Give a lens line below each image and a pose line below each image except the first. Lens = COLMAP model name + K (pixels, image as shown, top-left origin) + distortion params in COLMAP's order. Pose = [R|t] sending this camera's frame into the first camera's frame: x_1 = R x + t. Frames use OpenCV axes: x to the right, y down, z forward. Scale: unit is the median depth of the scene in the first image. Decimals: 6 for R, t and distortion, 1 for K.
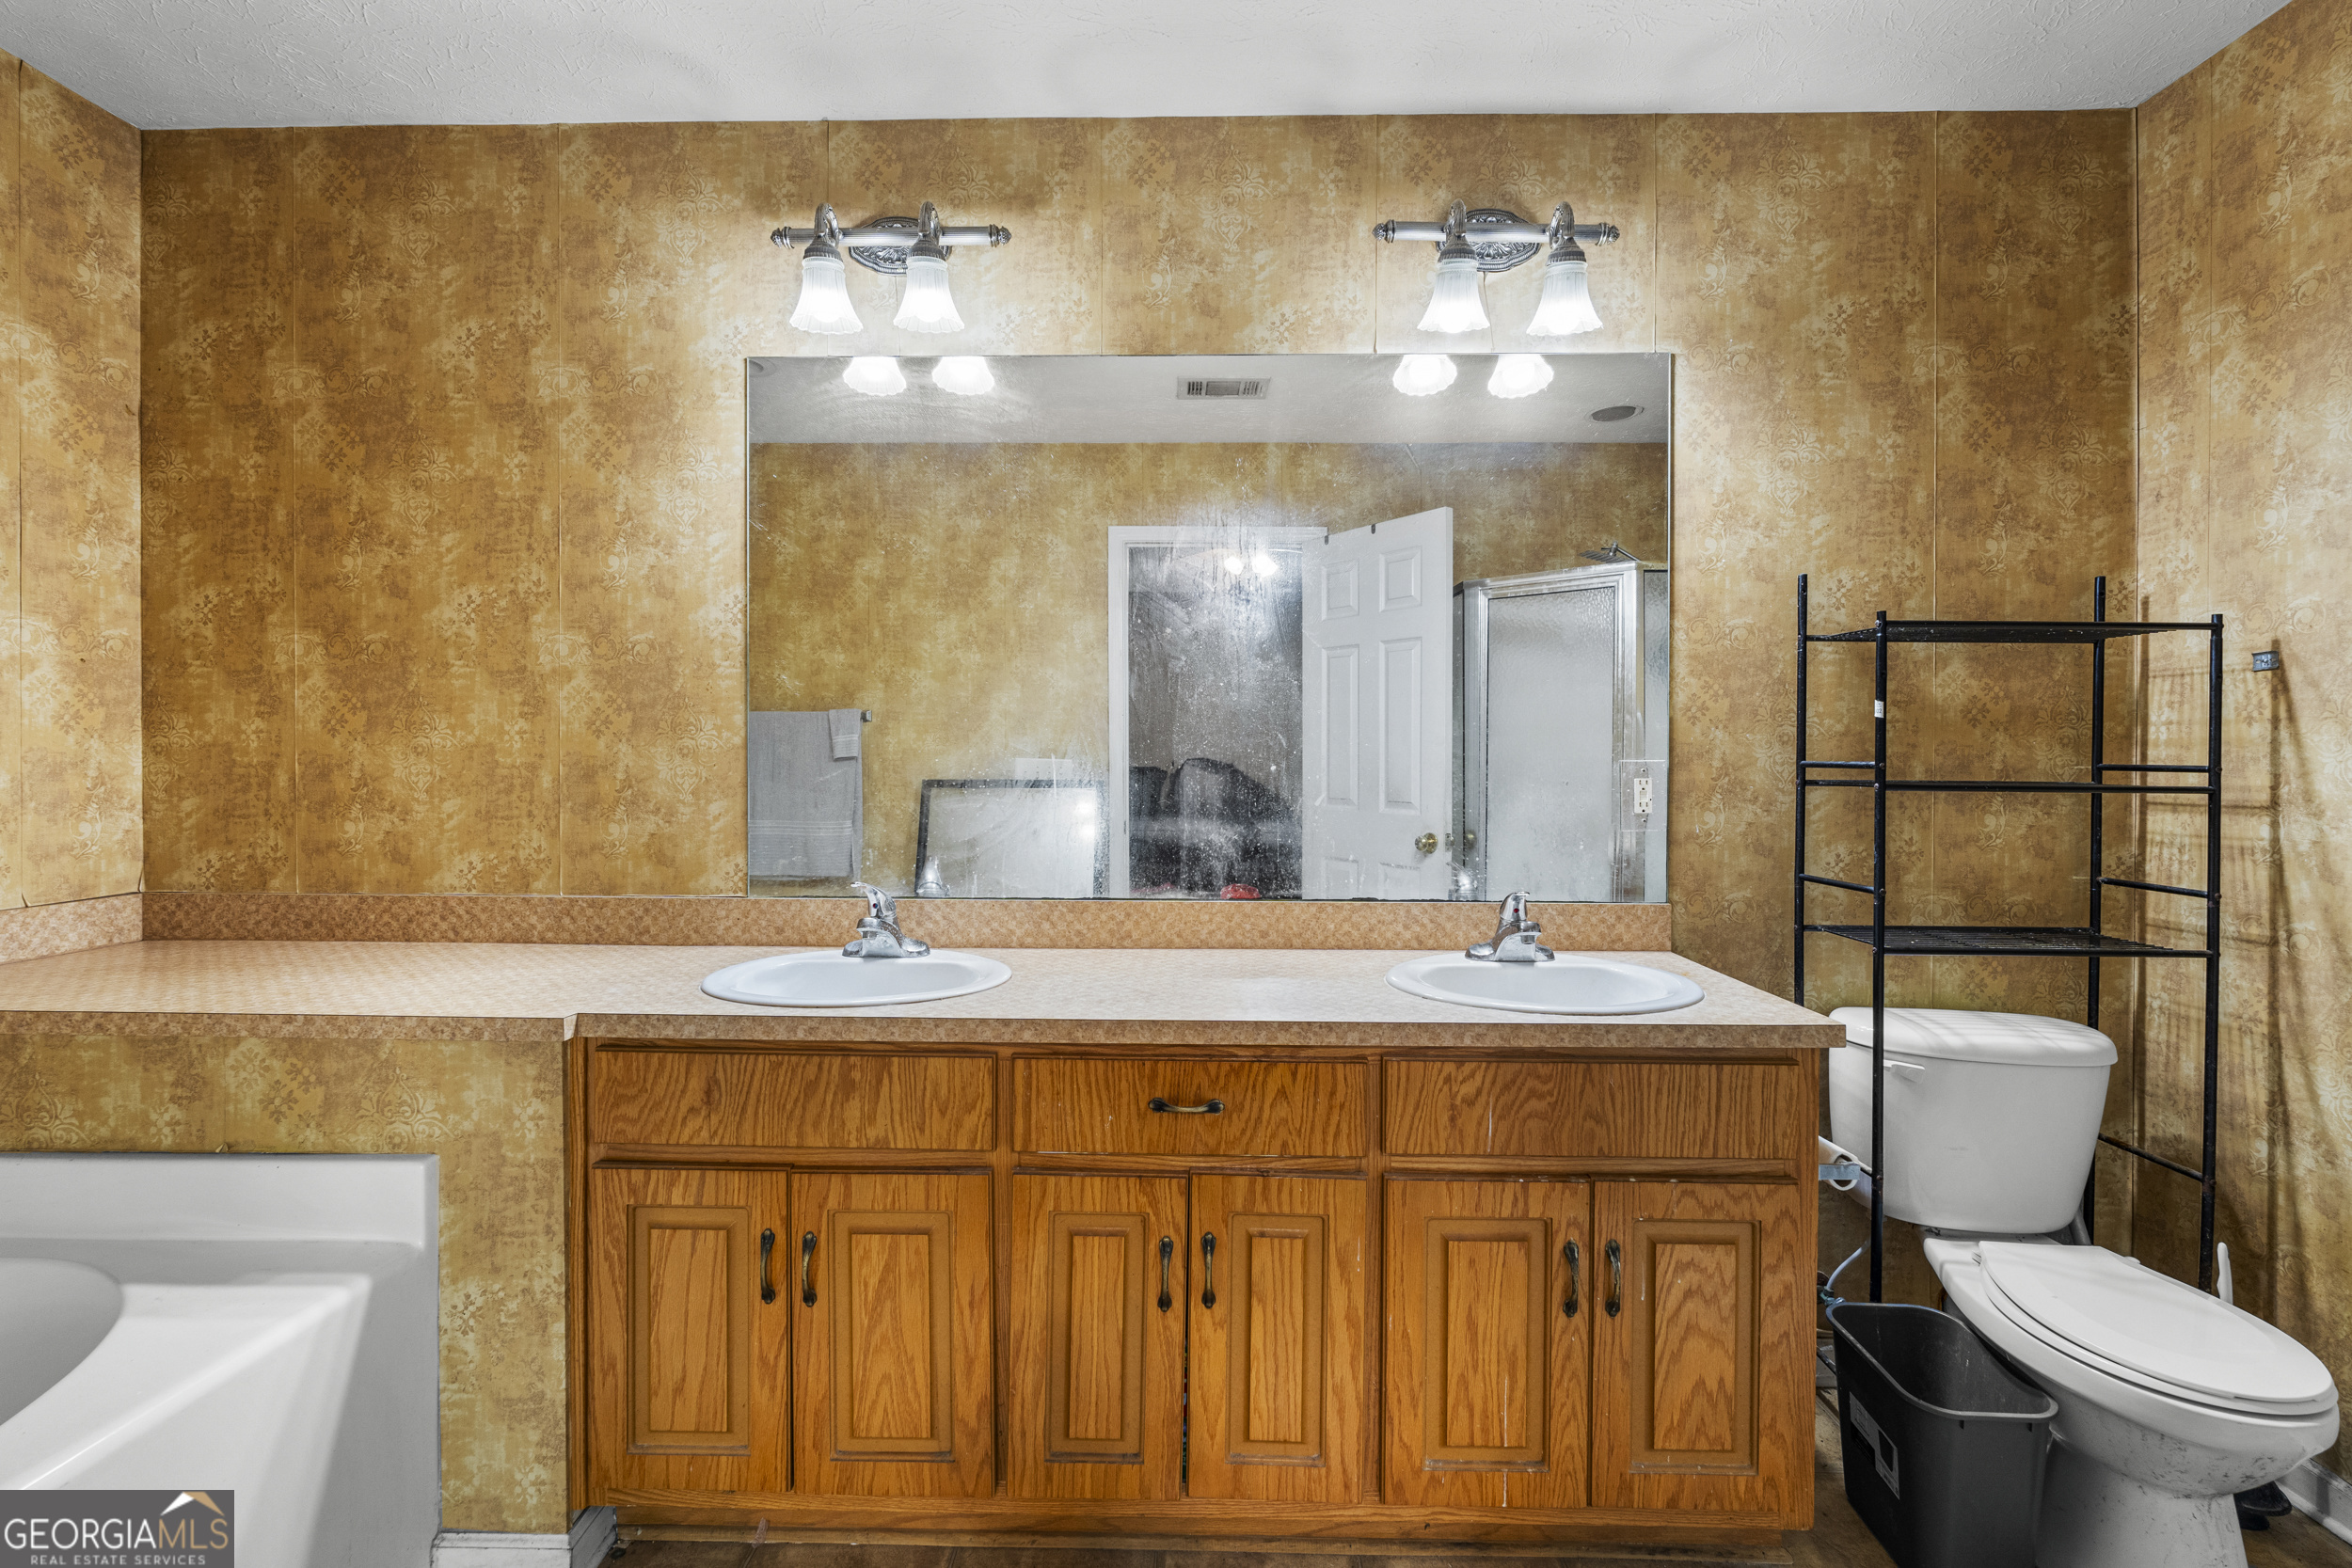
lens RADIAL K [[1042.3, 0, 1187.0], [0, 1042.3, 770.6], [0, 0, 1]] dist [-0.002503, -0.000963]
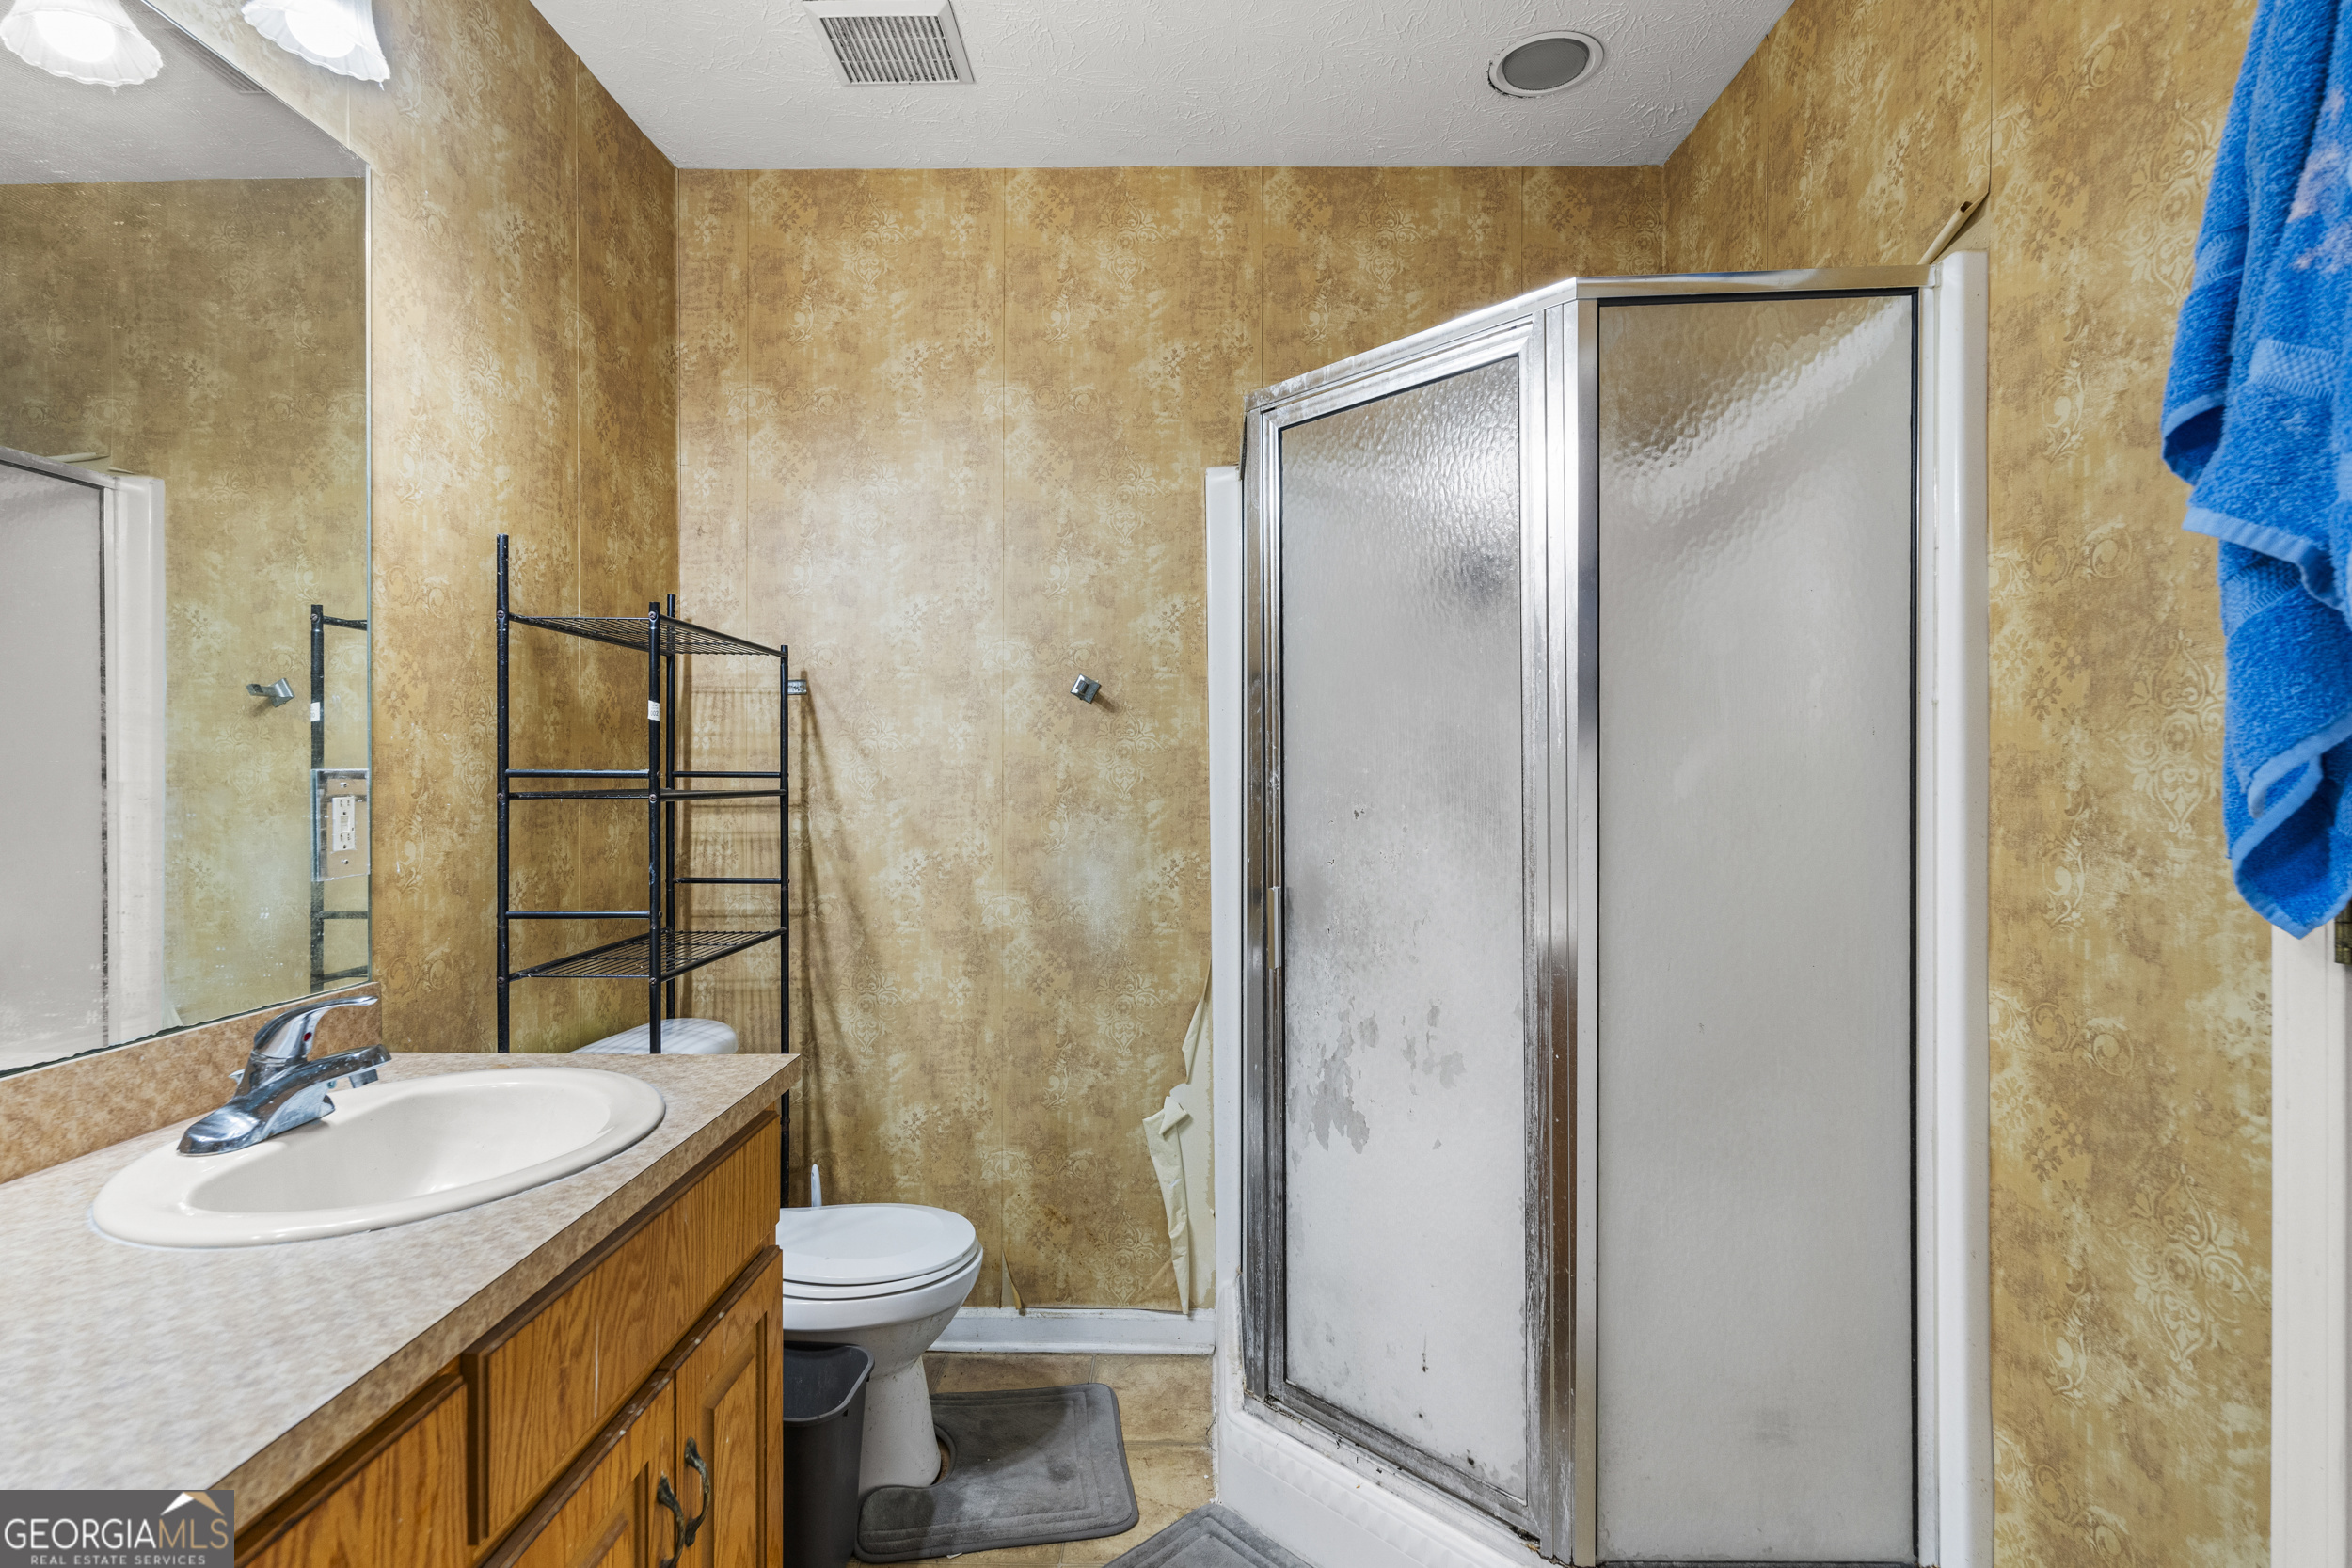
lens RADIAL K [[1126.1, 0, 1174.5], [0, 1126.1, 767.8], [0, 0, 1]] dist [0.000056, 0.000343]
pose [[-0.004096, -0.002701, 0.999988, -0.278787], [0.010386, 0.999942, 0.002744, -0.007607], [-0.999938, 0.010397, -0.004067, 0.502995]]
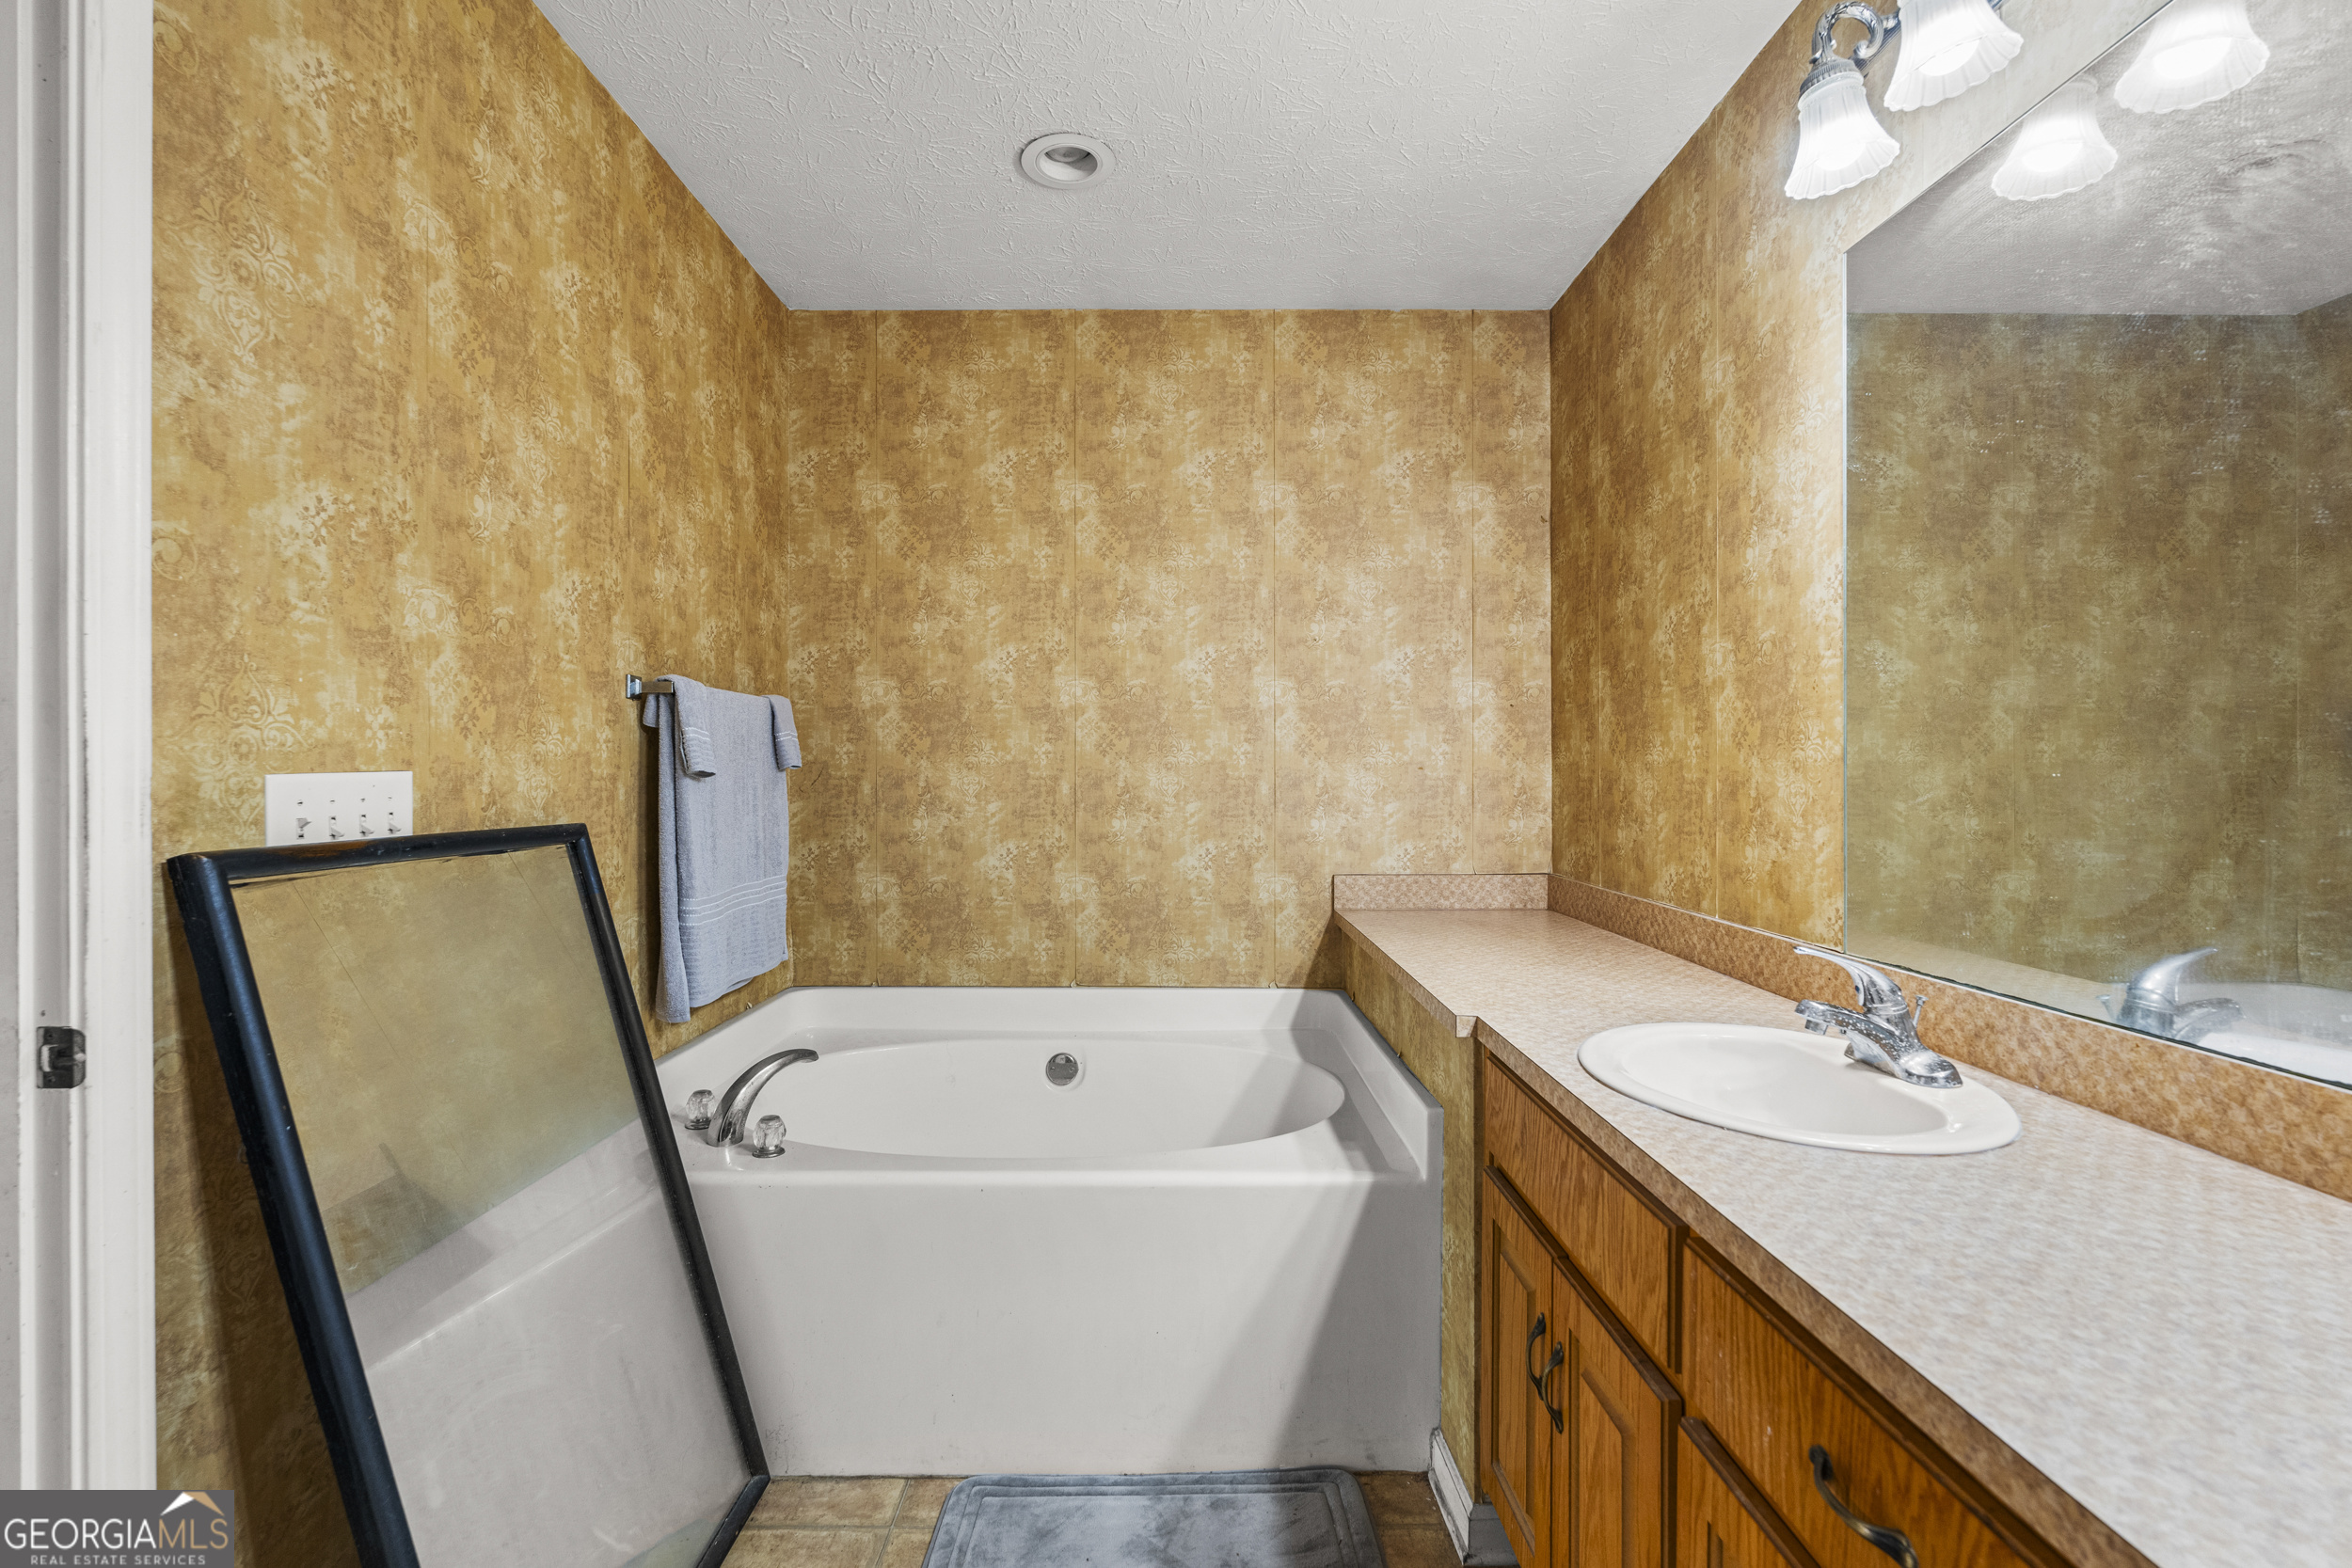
lens RADIAL K [[1042.3, 0, 1183.3], [0, 1042.3, 783.0], [0, 0, 1]] dist [-0.002503, -0.000963]
pose [[0.021294, 0.005947, -0.999756, 0.353593], [-0.009375, 0.999940, 0.005749, -0.004459], [0.999729, 0.009250, 0.021348, 0.518452]]
